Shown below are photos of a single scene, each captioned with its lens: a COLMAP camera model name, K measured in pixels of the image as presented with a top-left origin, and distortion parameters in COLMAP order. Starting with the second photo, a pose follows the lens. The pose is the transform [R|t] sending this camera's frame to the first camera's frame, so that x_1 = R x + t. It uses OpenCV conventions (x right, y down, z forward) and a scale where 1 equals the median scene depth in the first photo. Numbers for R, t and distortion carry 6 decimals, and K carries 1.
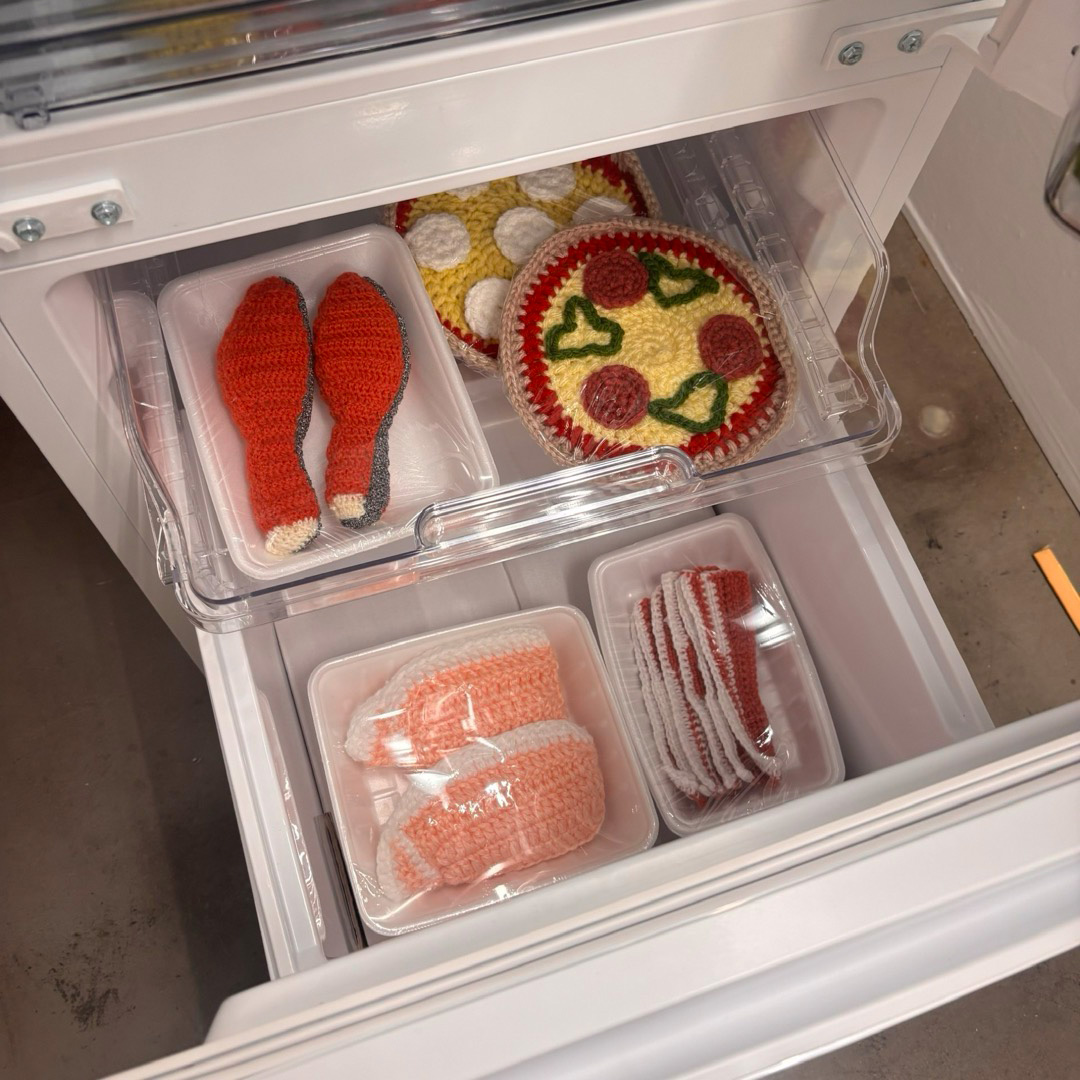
lens RADIAL K [[1086.7, 0, 540.0], [0, 1086.7, 540.0], [0, 0, 1]] dist [0.042351, -0.065915]
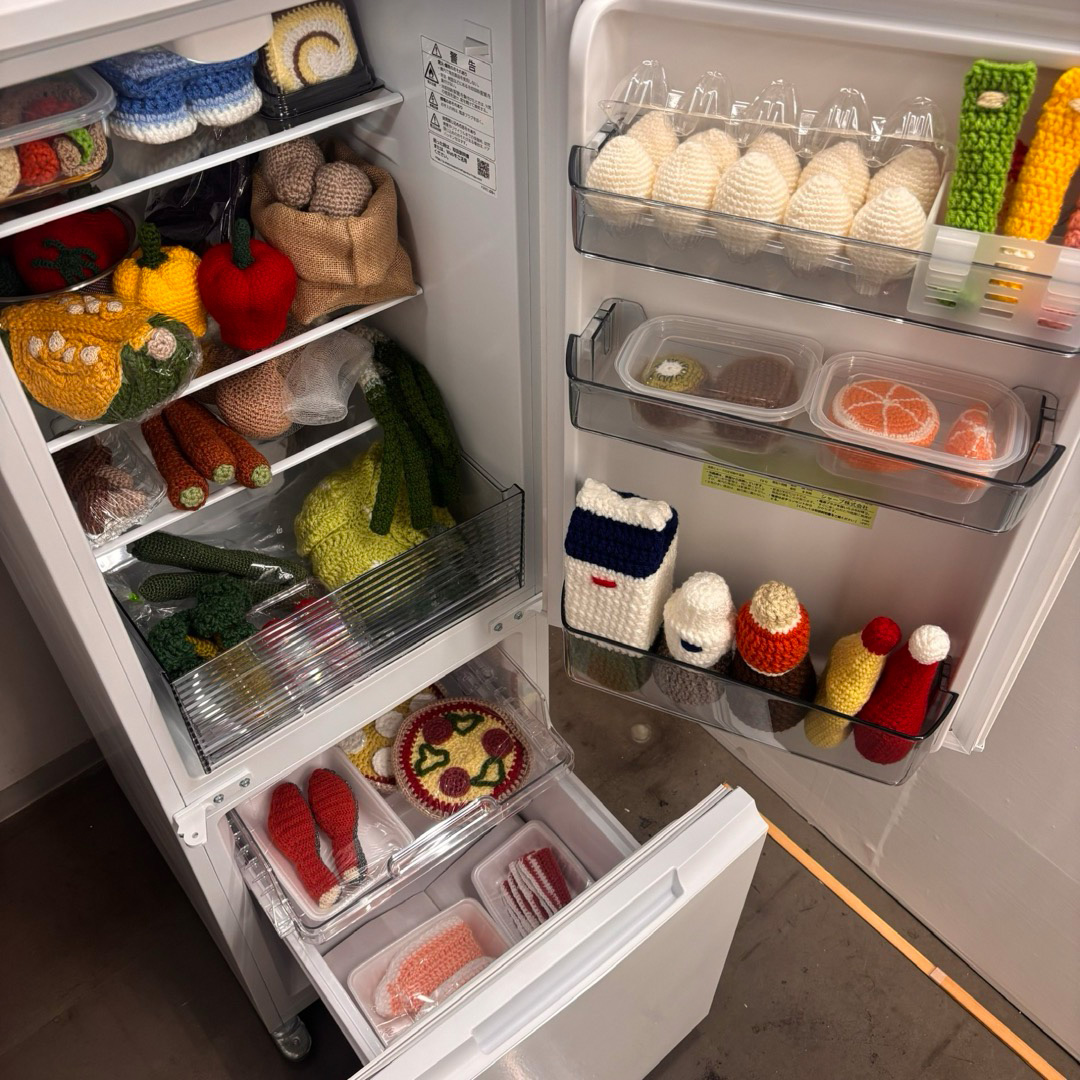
lens RADIAL K [[1086.7, 0, 540.0], [0, 1086.7, 540.0], [0, 0, 1]] dist [0.042351, -0.065915]
pose [[0.936855, -0.287767, 0.198726, -0.060993], [0.338235, 0.890003, -0.305763, 0.154204], [-0.088878, 0.353672, 0.931137, -1.170256]]
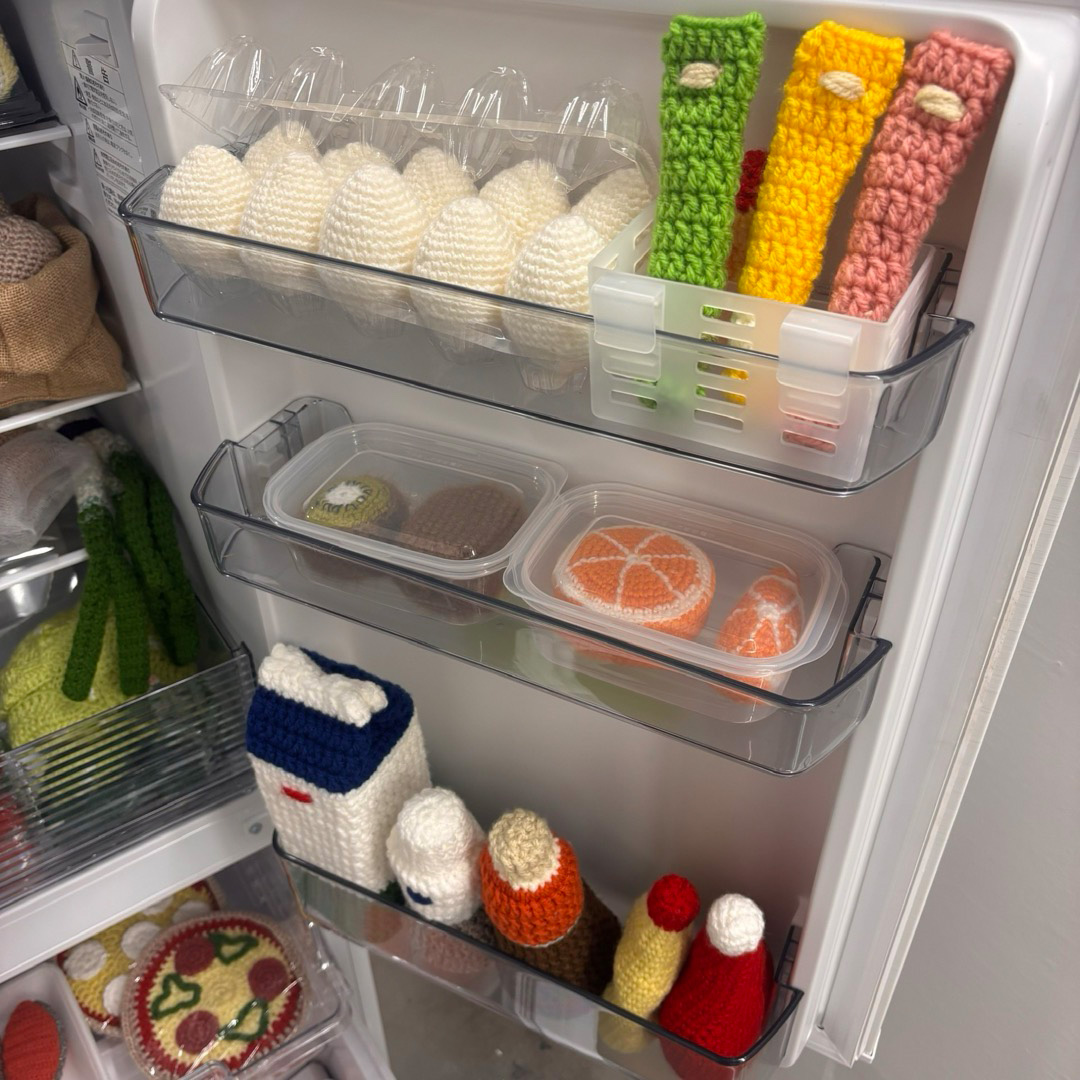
lens RADIAL K [[1087.8, 0, 556.4], [0, 1087.8, 533.4], [0, 0, 1]] dist [-0.001358, -0.004957]
pose [[0.958955, -0.216540, 0.183073, 0.437494], [0.276703, 0.855710, -0.437259, 0.086746], [-0.061973, 0.469969, 0.880505, -0.797798]]
